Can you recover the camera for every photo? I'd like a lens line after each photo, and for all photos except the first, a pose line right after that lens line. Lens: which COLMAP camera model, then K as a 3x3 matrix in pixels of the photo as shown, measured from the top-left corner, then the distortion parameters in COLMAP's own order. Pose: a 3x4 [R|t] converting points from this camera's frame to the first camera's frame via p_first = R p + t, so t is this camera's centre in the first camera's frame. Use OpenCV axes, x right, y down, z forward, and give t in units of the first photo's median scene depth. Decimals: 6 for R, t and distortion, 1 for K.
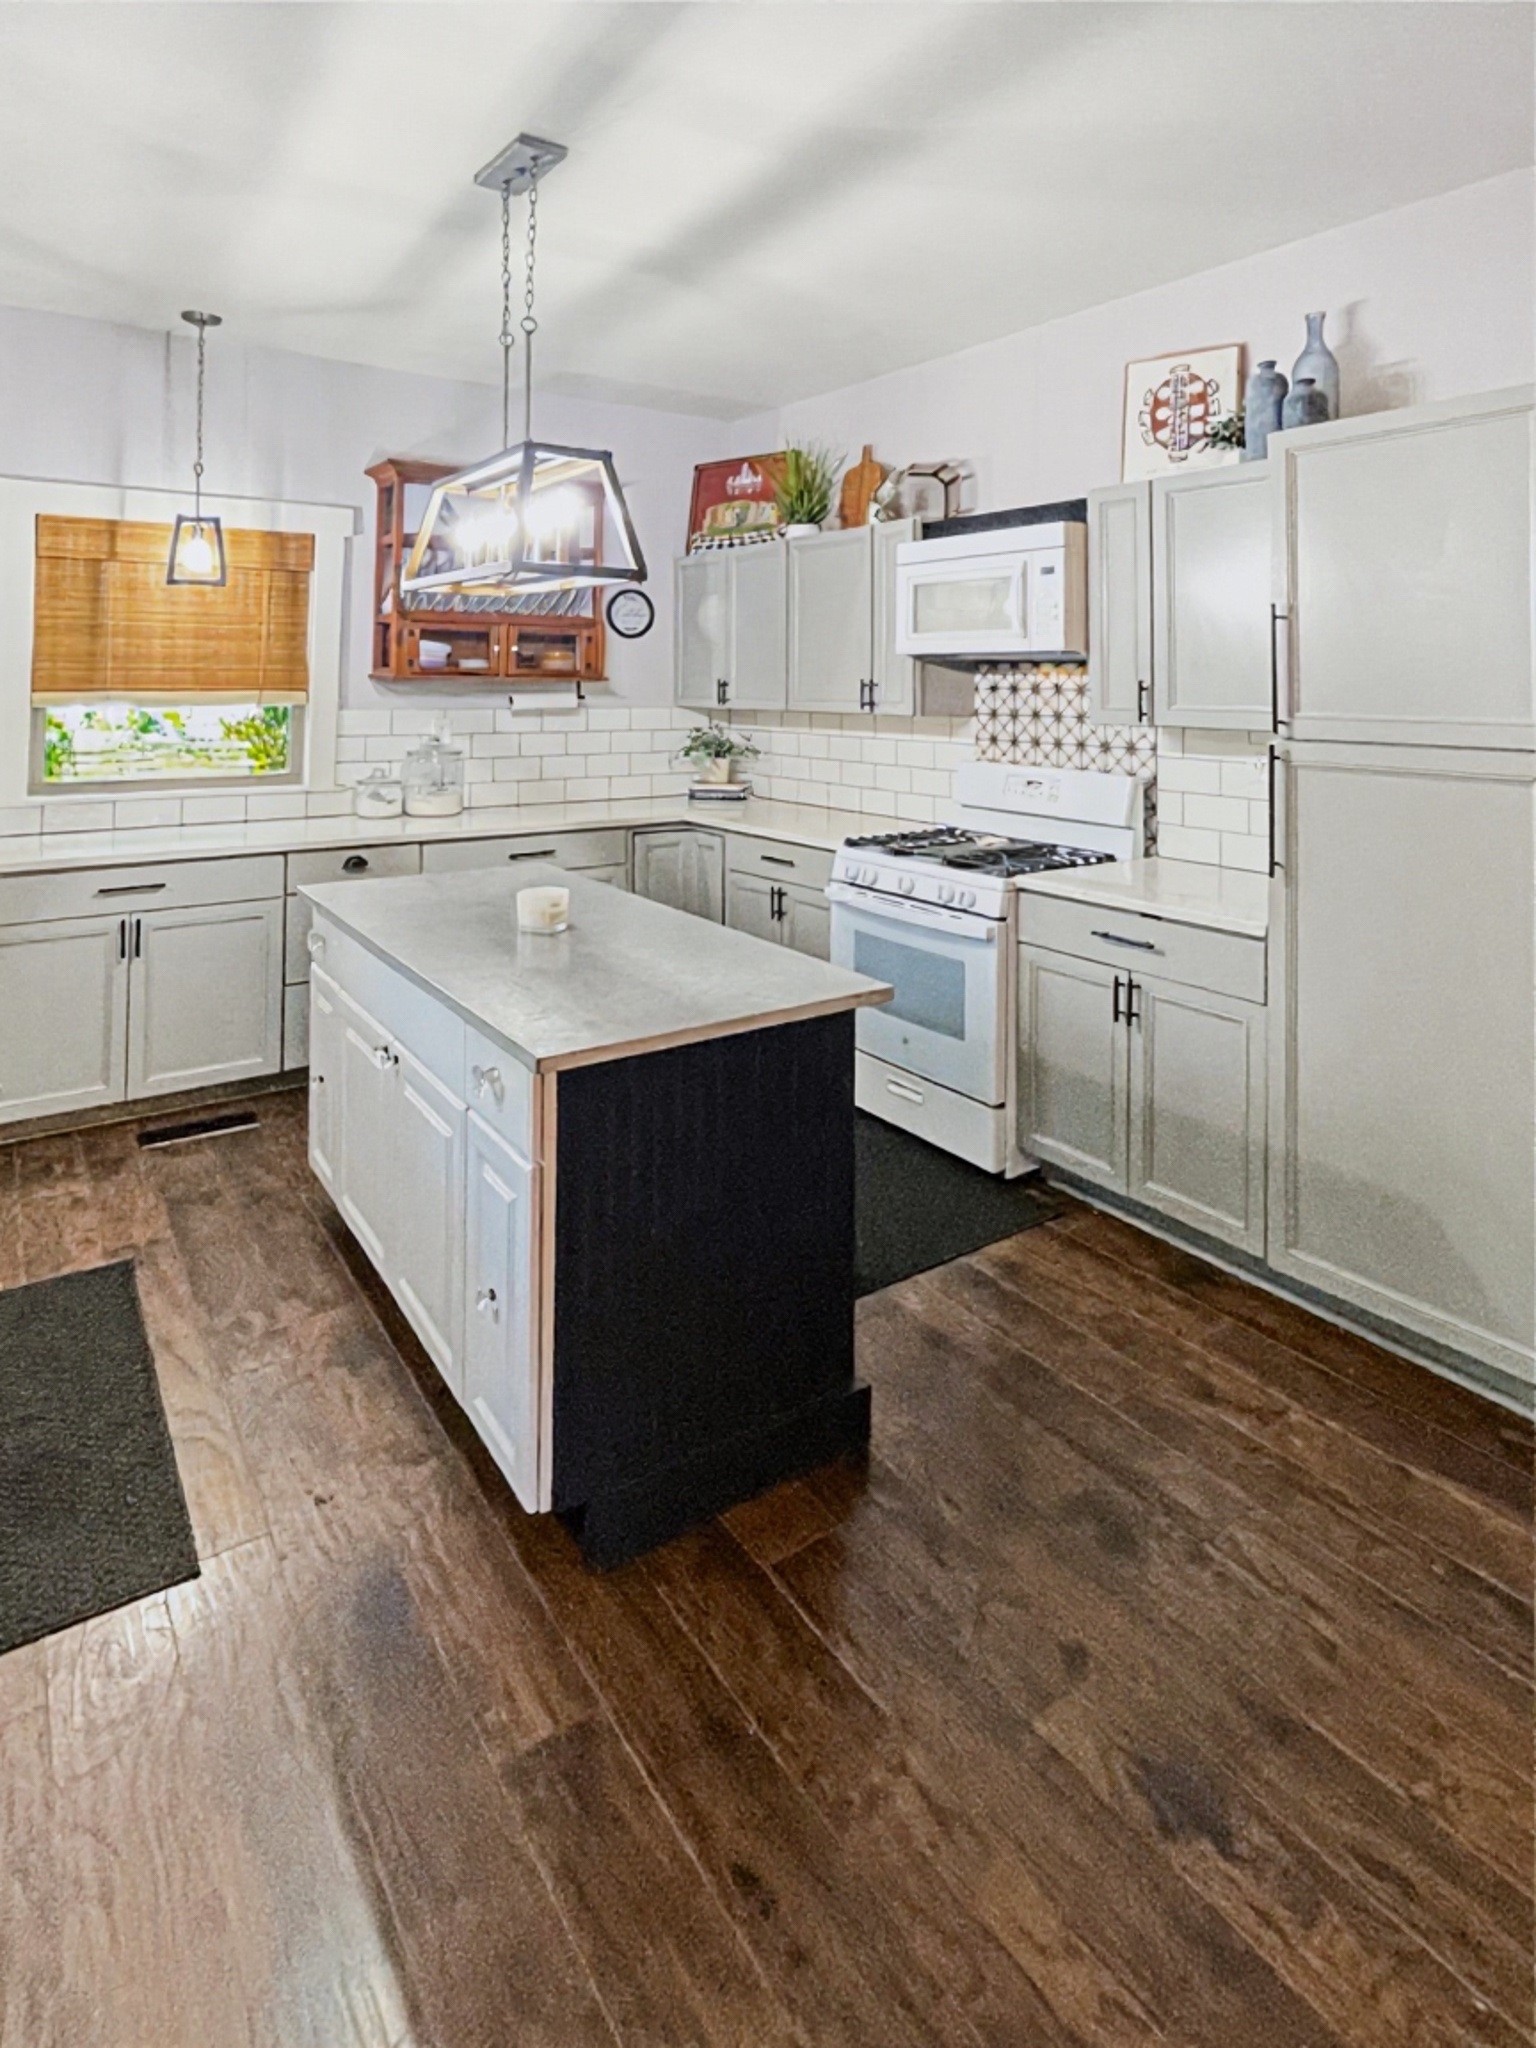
lens RADIAL K [[1069.0, 0, 732.9], [0, 1069.0, 1062.5], [0, 0, 1]] dist [0.039131, -0.021643]
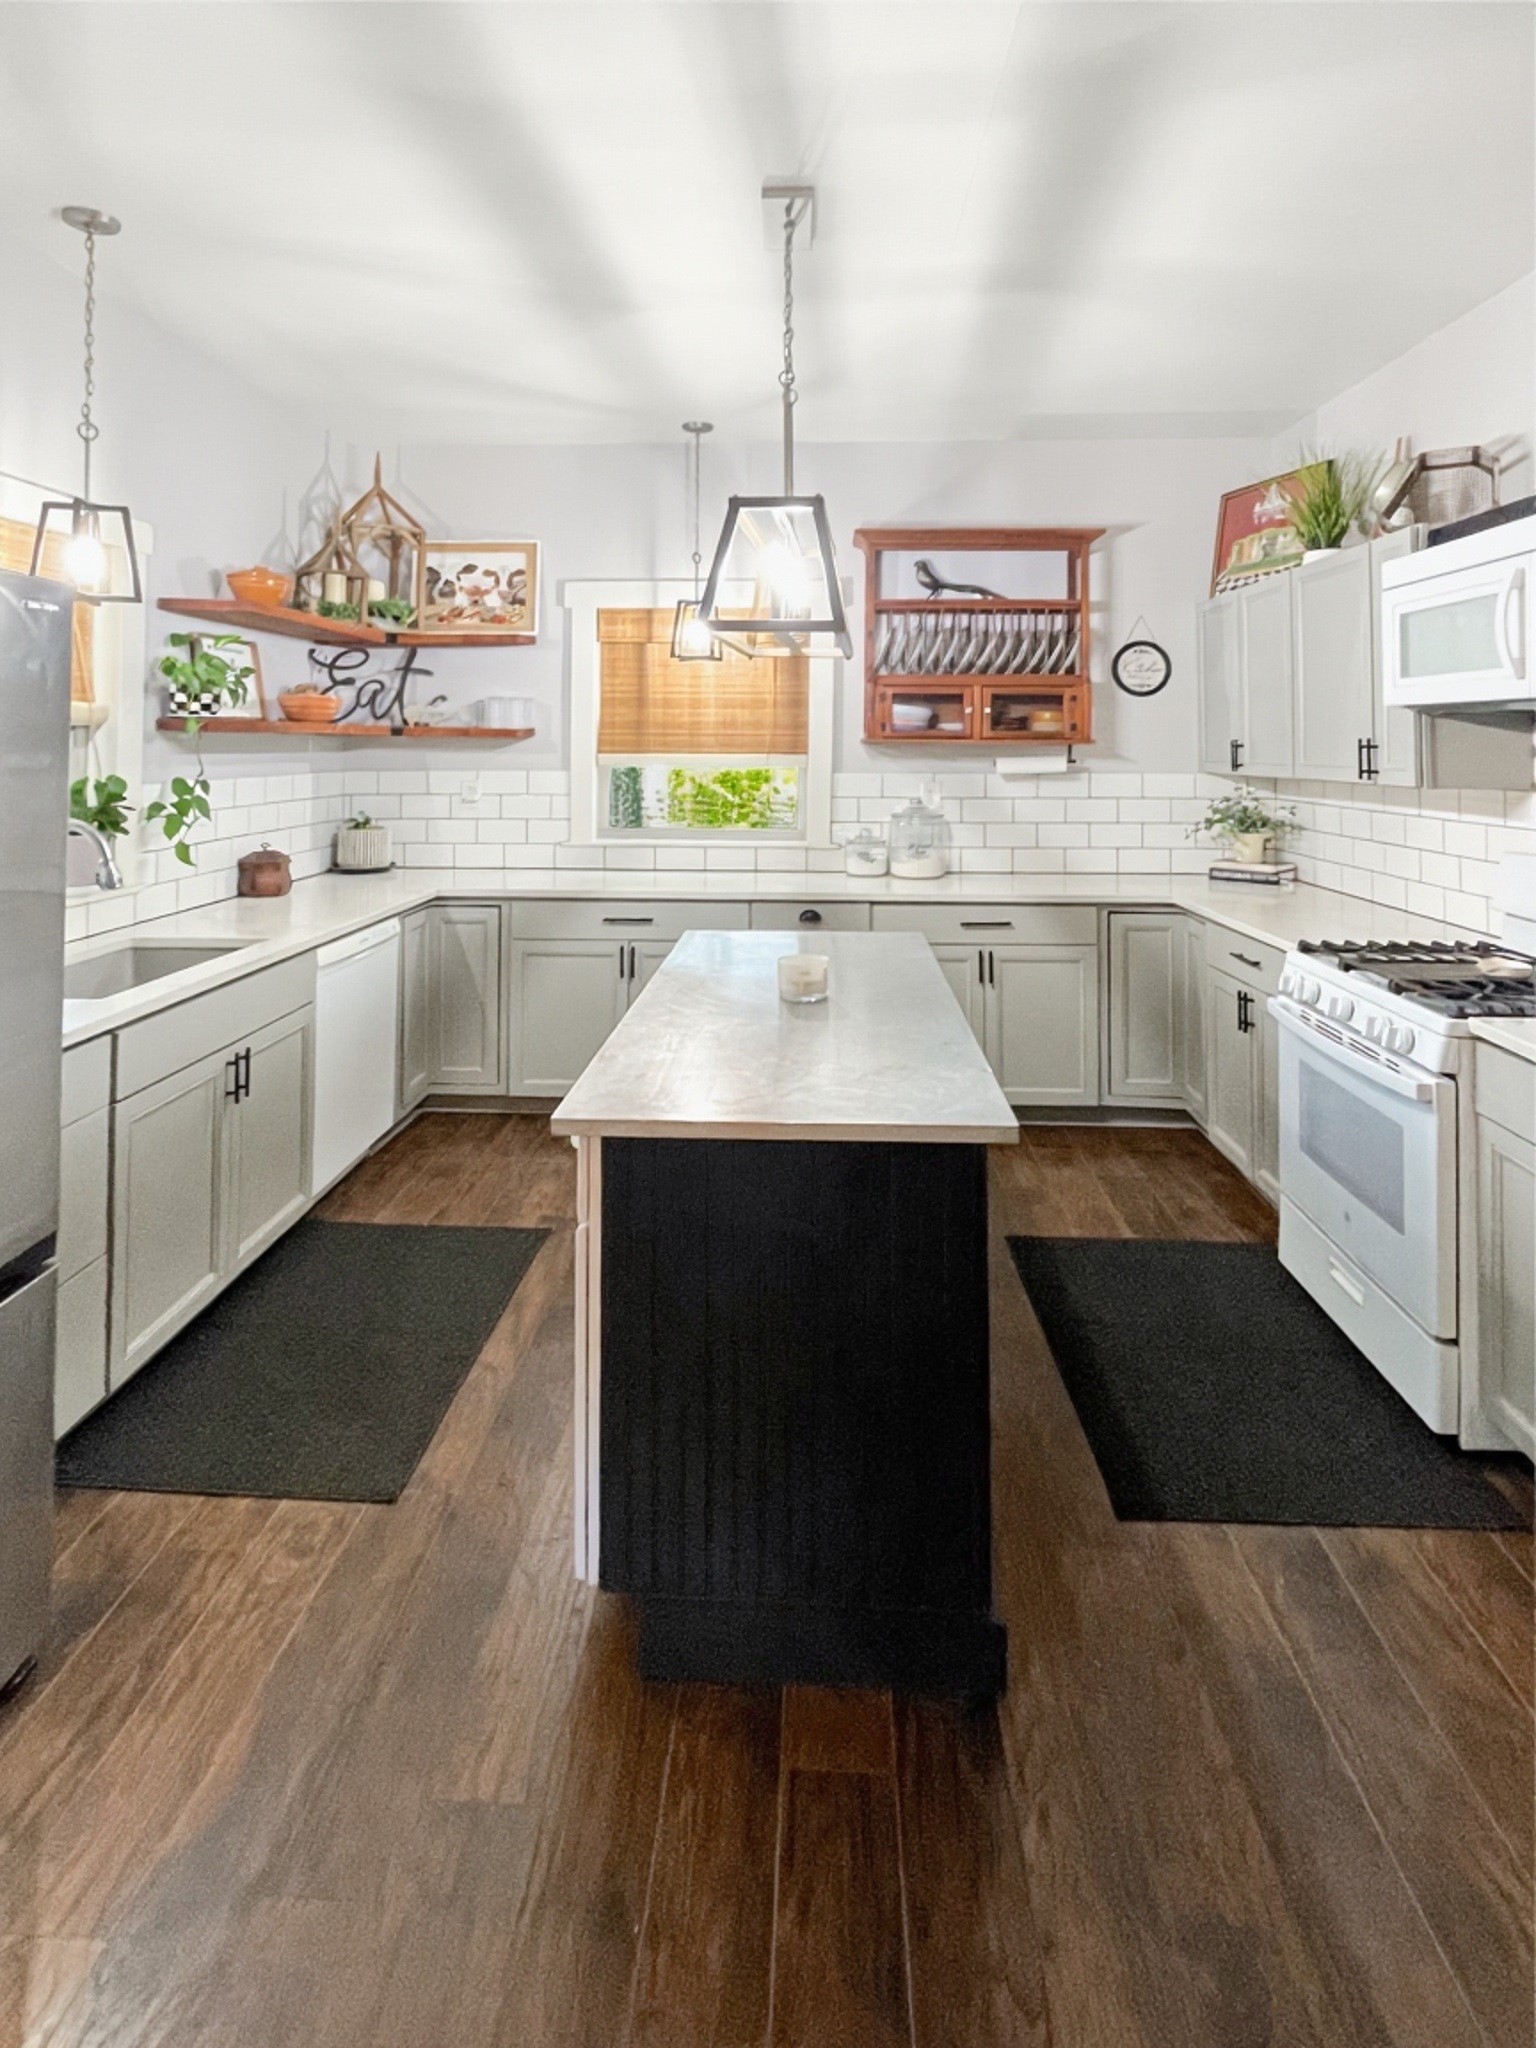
lens RADIAL K [[1069.0, 0, 732.9], [0, 1069.0, 1062.5], [0, 0, 1]] dist [0.039131, -0.021643]
pose [[0.814077, 0.168924, -0.555647, 0.202547], [-0.200006, 0.979783, 0.004838, -0.041055], [0.545230, 0.107194, 0.831405, 0.126161]]
